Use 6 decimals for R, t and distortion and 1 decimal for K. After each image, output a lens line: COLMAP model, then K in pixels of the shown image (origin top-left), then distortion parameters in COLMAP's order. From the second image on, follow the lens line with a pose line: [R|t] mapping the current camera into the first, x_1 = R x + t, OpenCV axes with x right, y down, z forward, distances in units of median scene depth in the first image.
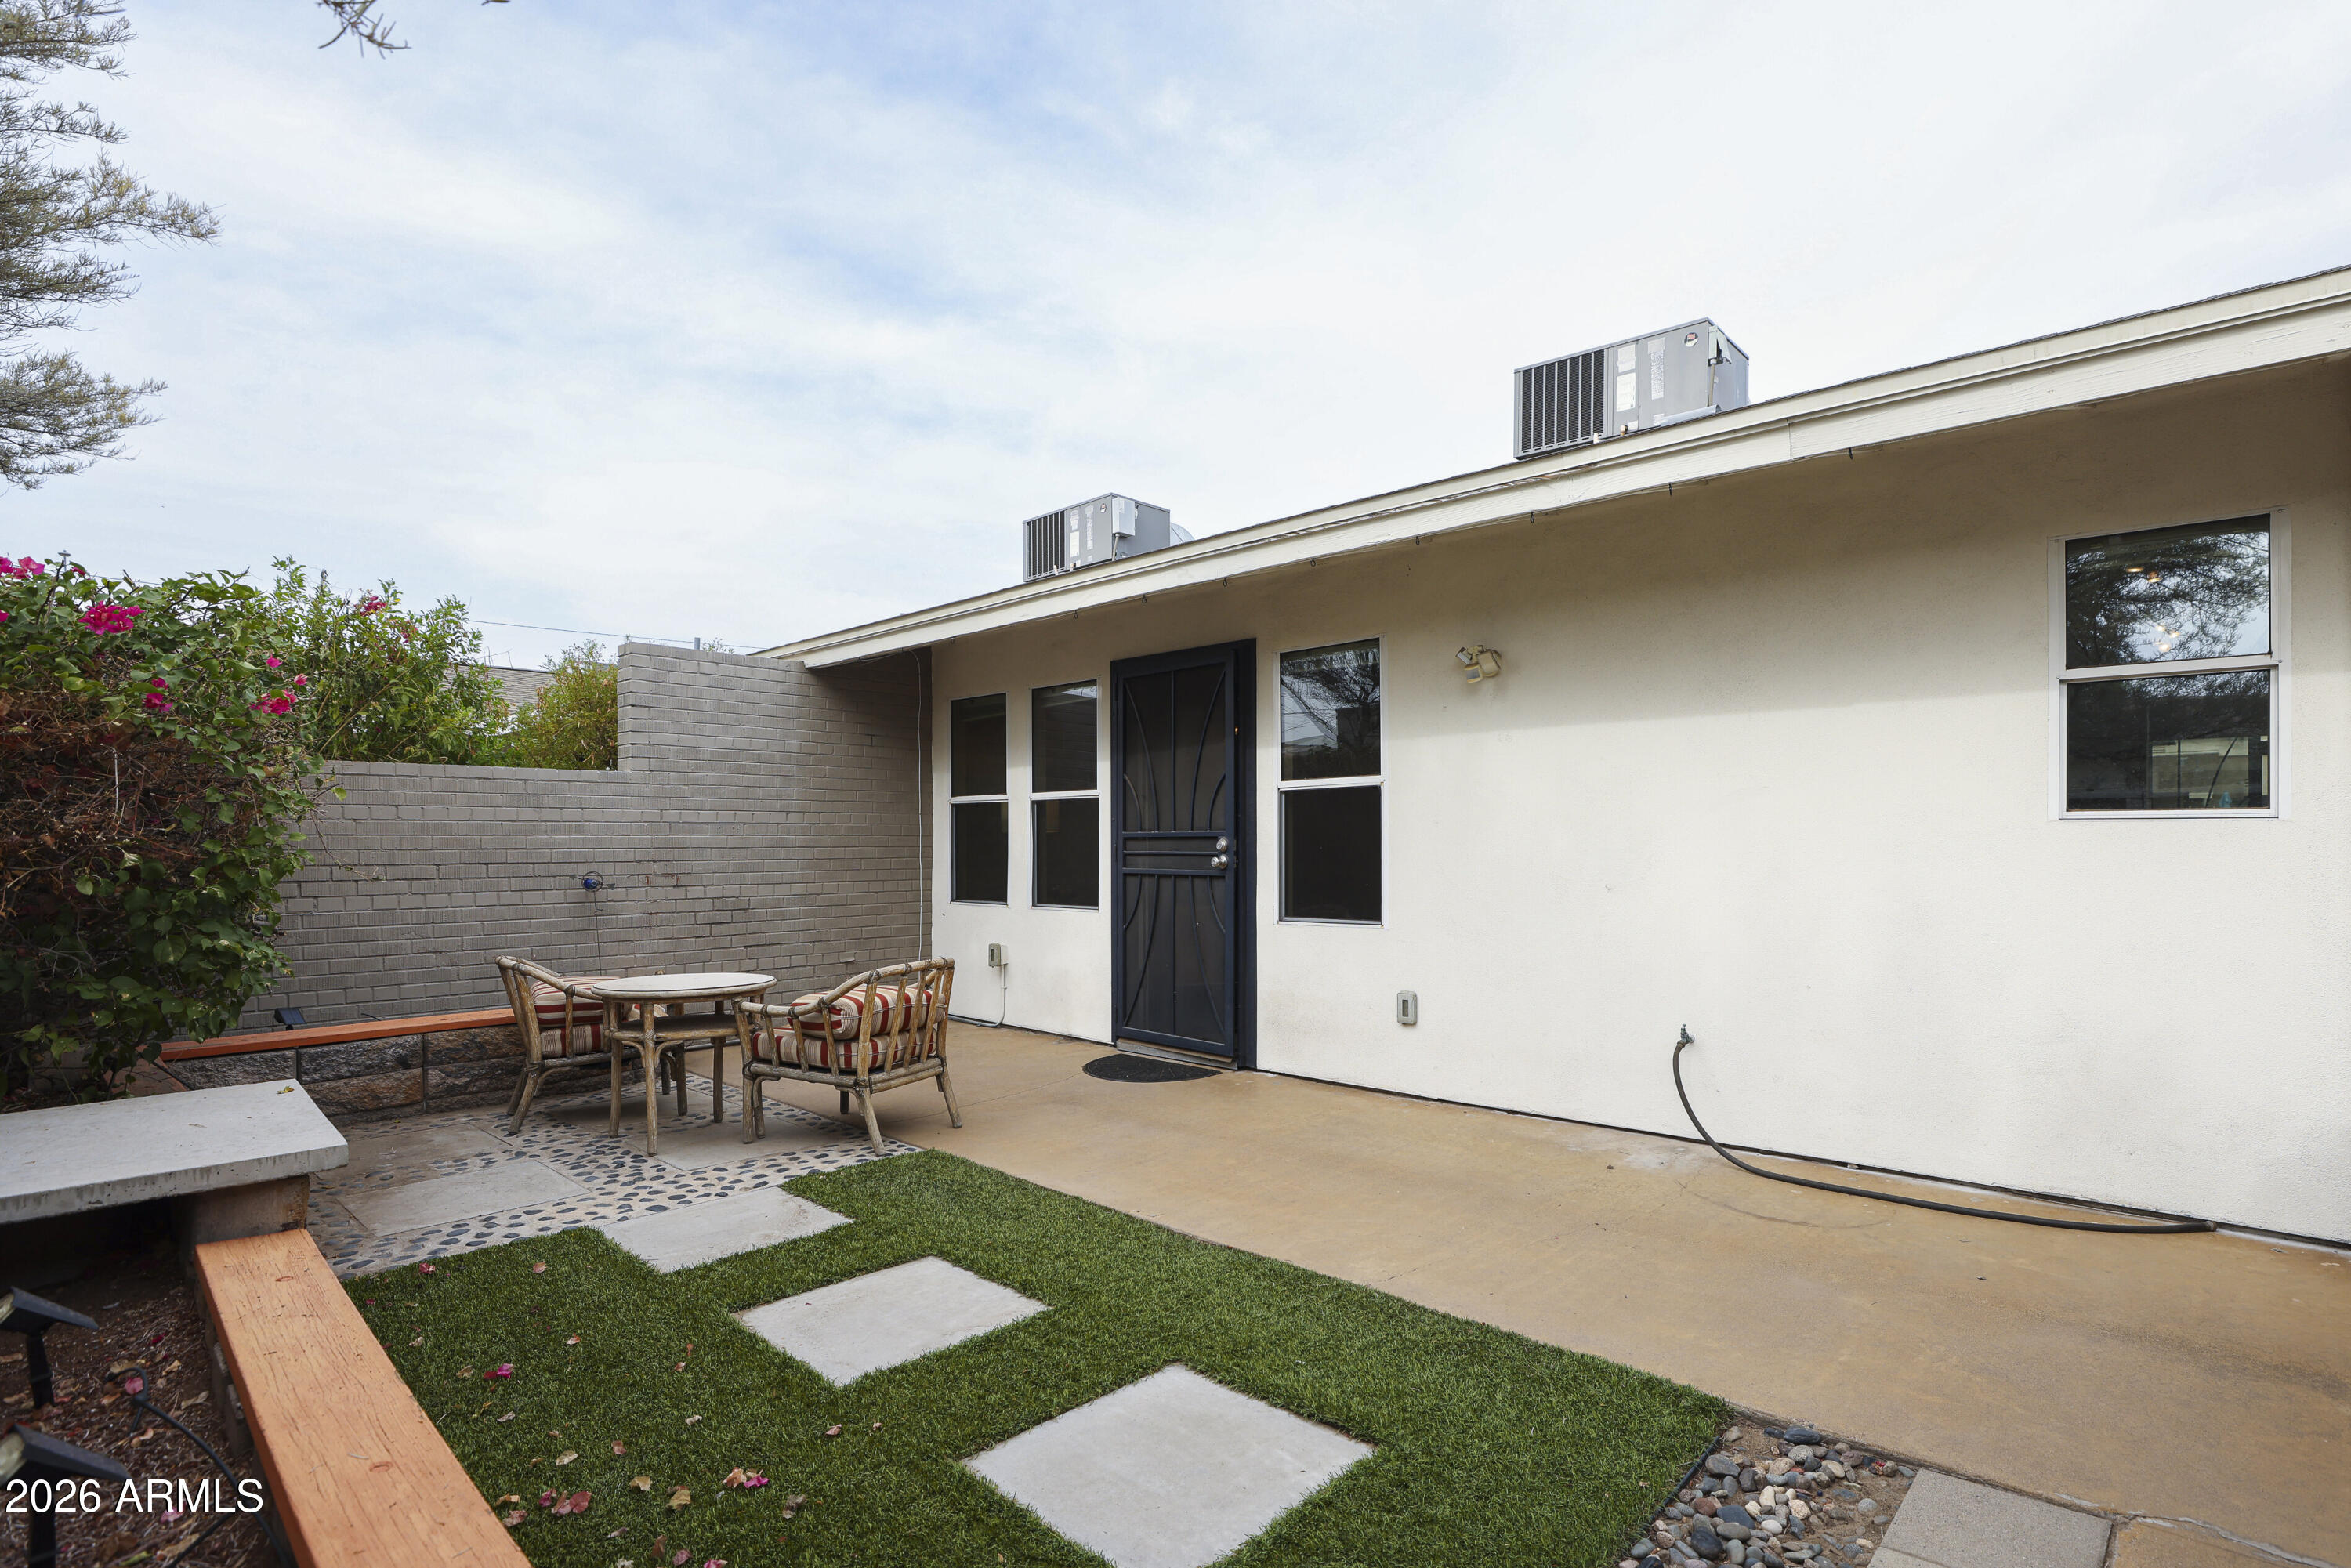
lens RADIAL K [[1181.6, 0, 1204.4], [0, 1181.6, 853.9], [0, 0, 1]] dist [-0.027324, 0.020529]
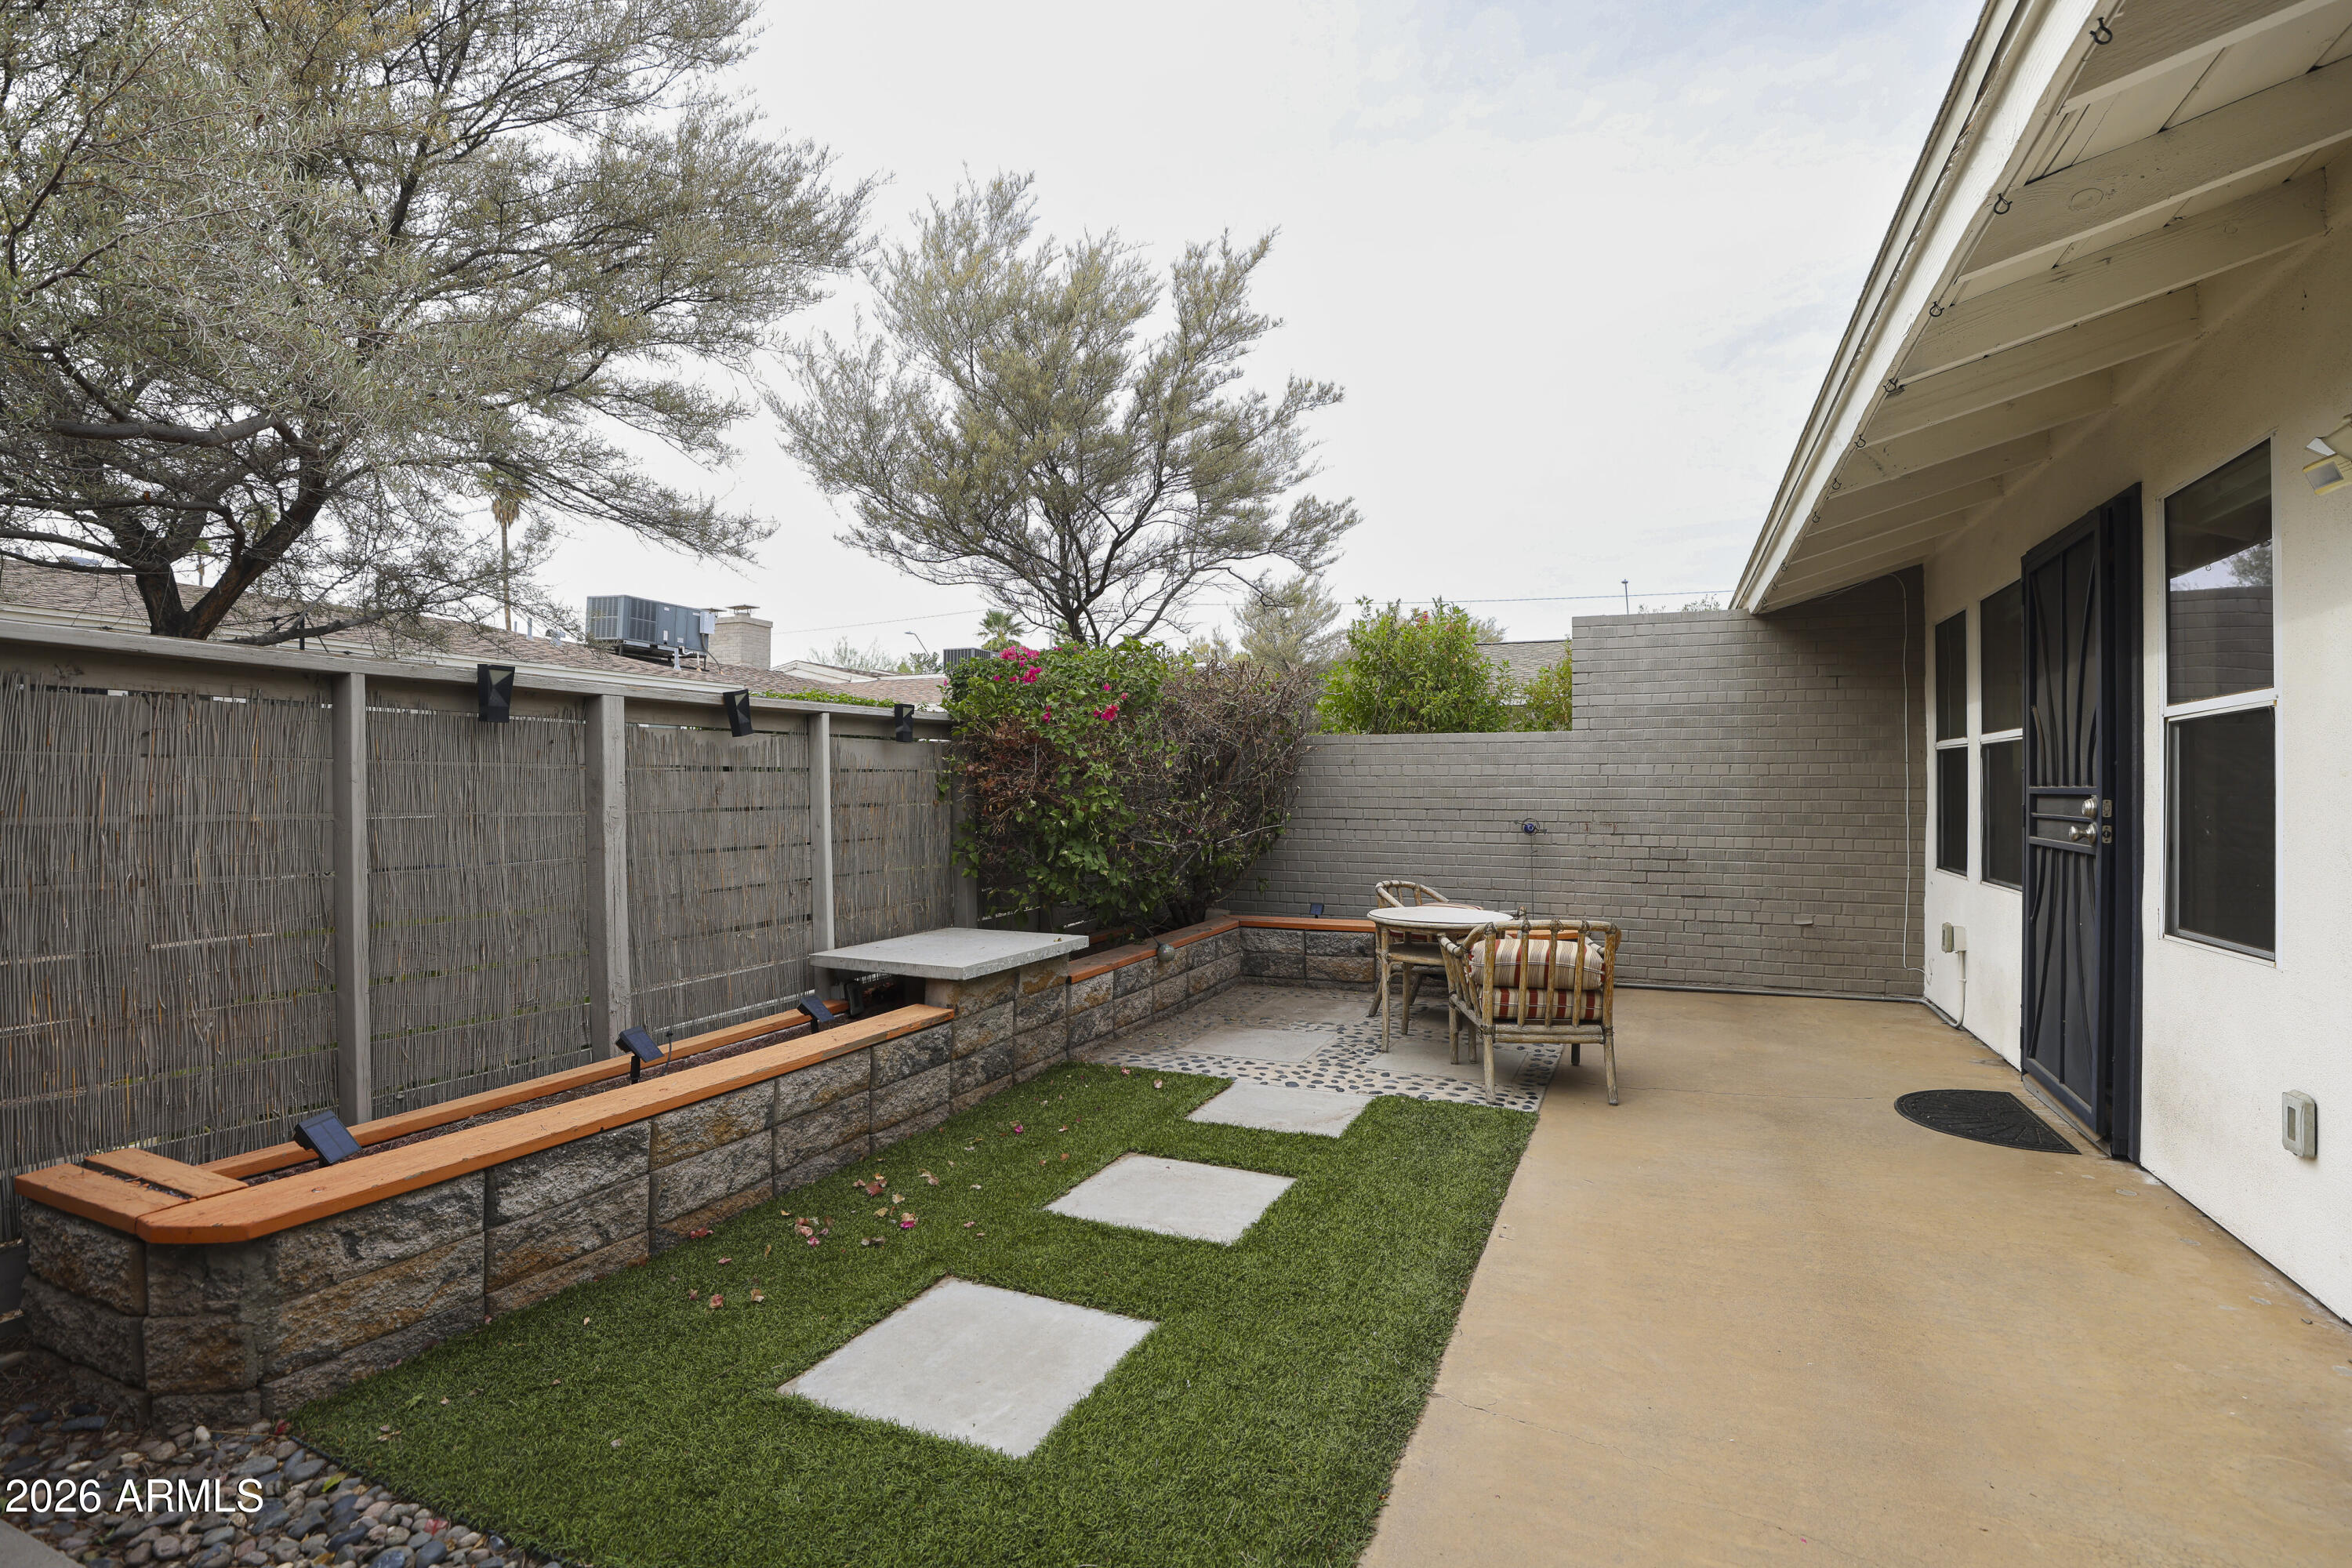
lens RADIAL K [[1070.5, 0, 1176.0], [0, 1070.5, 784.0], [0, 0, 1]] dist [-0.042688, 0.013559]
pose [[0.342727, 0.002325, -0.939432, 0.422810], [-0.012495, 0.999920, -0.002084, -0.014702], [0.939352, 0.012453, 0.342728, 0.352071]]
